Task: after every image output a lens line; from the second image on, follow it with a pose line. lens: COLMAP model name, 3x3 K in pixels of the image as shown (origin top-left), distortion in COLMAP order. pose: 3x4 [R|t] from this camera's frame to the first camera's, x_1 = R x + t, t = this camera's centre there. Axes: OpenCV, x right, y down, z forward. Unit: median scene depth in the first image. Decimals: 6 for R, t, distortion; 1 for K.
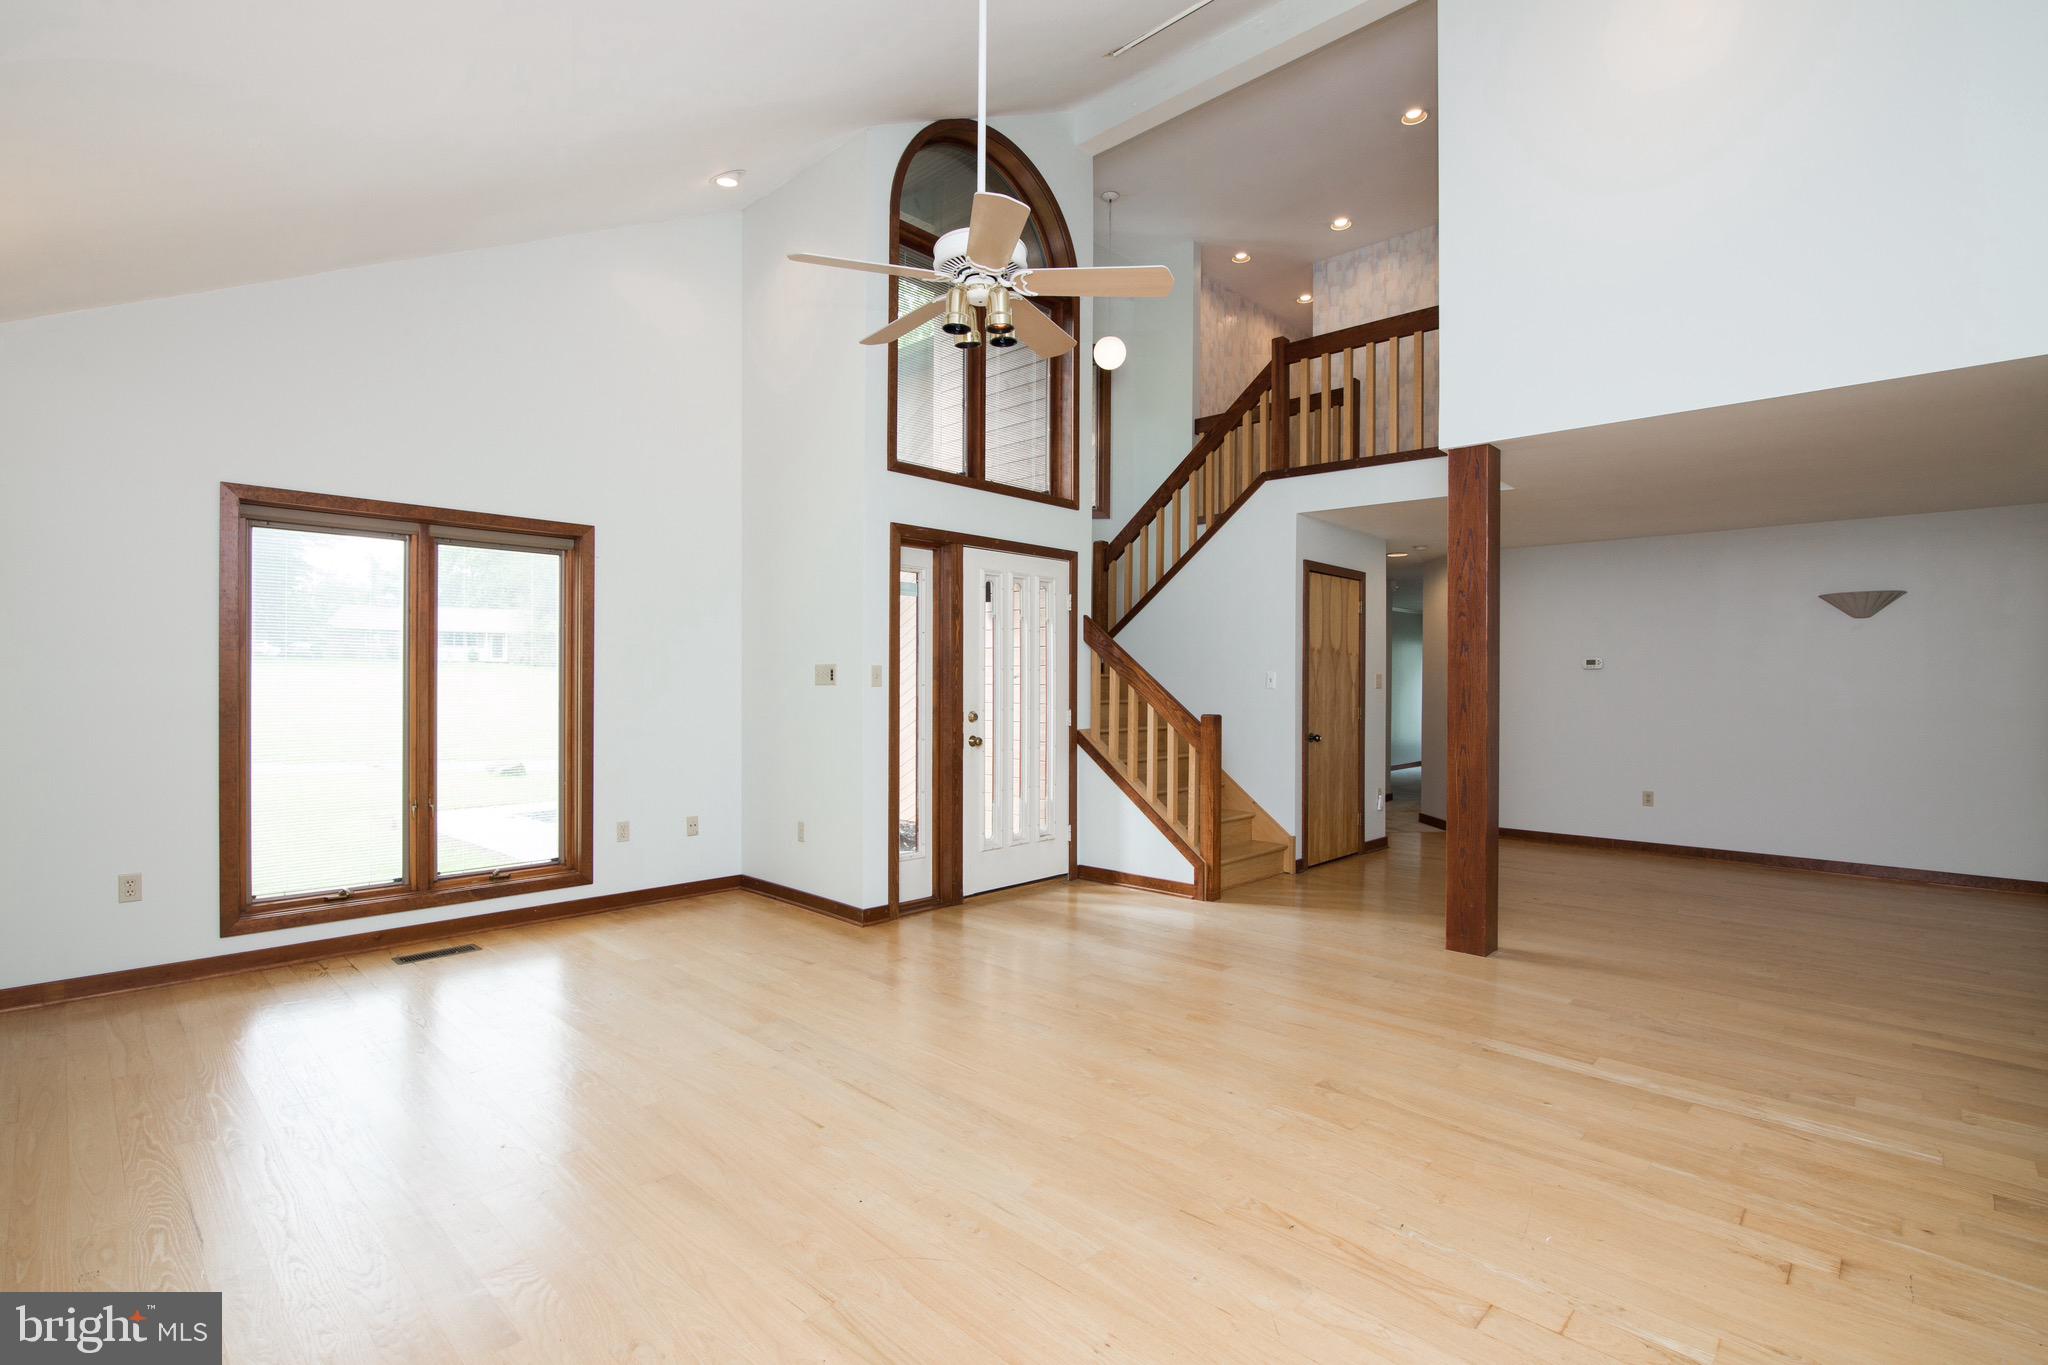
lens RADIAL K [[943.8, 0, 1020.8], [0, 943.8, 682.2], [0, 0, 1]] dist [-0.024335, 0.002392]
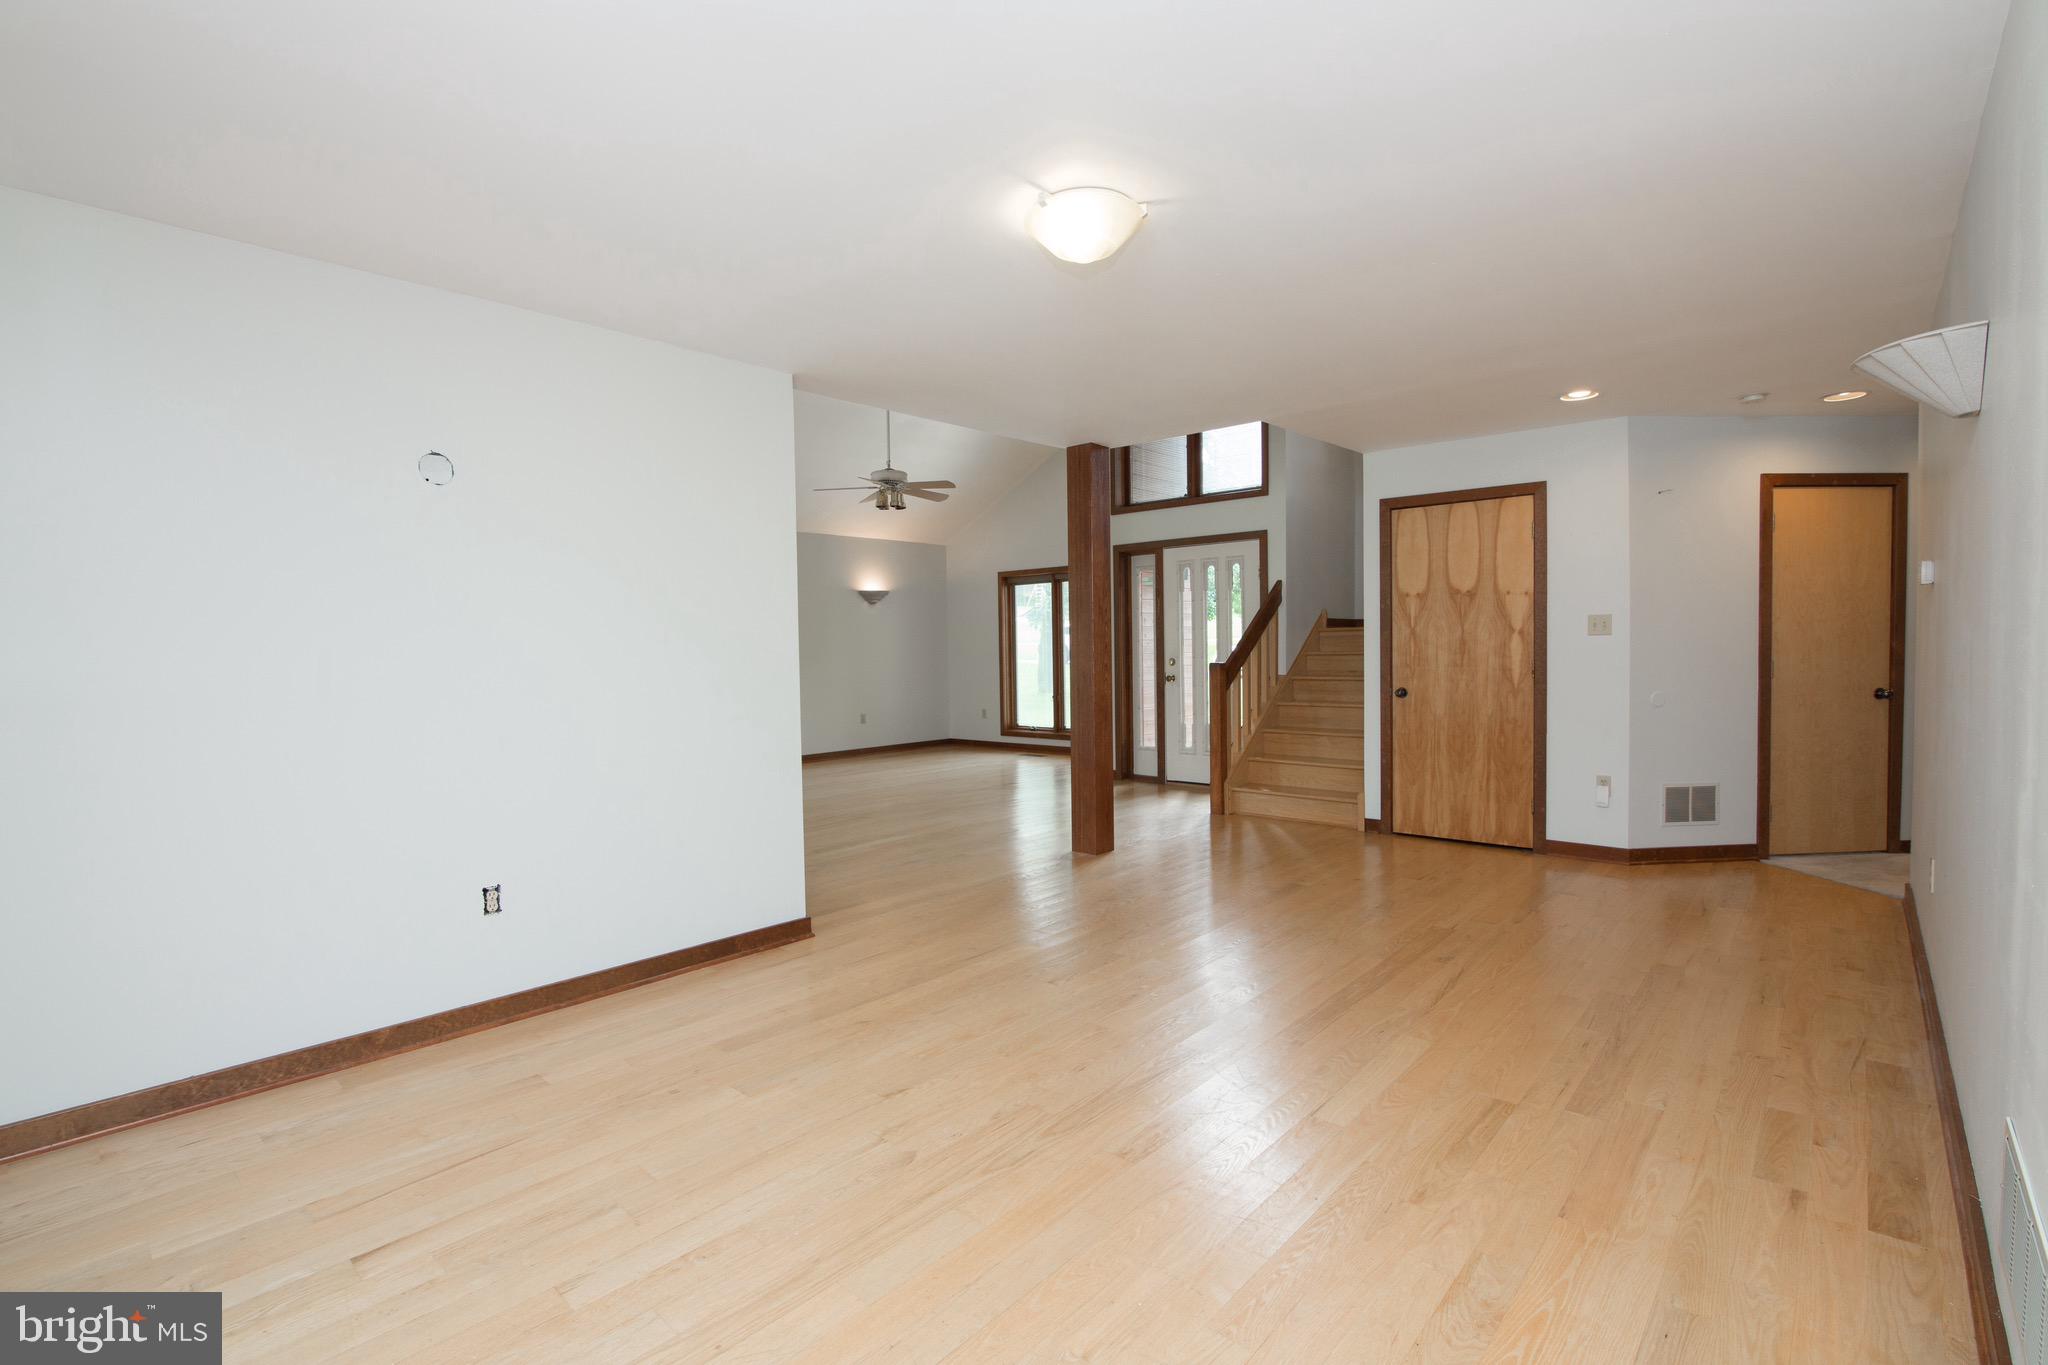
lens RADIAL K [[943.8, 0, 1023.0], [0, 943.8, 670.8], [0, 0, 1]] dist [-0.024335, 0.002392]
pose [[0.024679, 0.021676, -0.999460, 1.194883], [0.018779, 0.999578, 0.022142, 0.010799], [0.999519, -0.019315, 0.024261, 0.609573]]
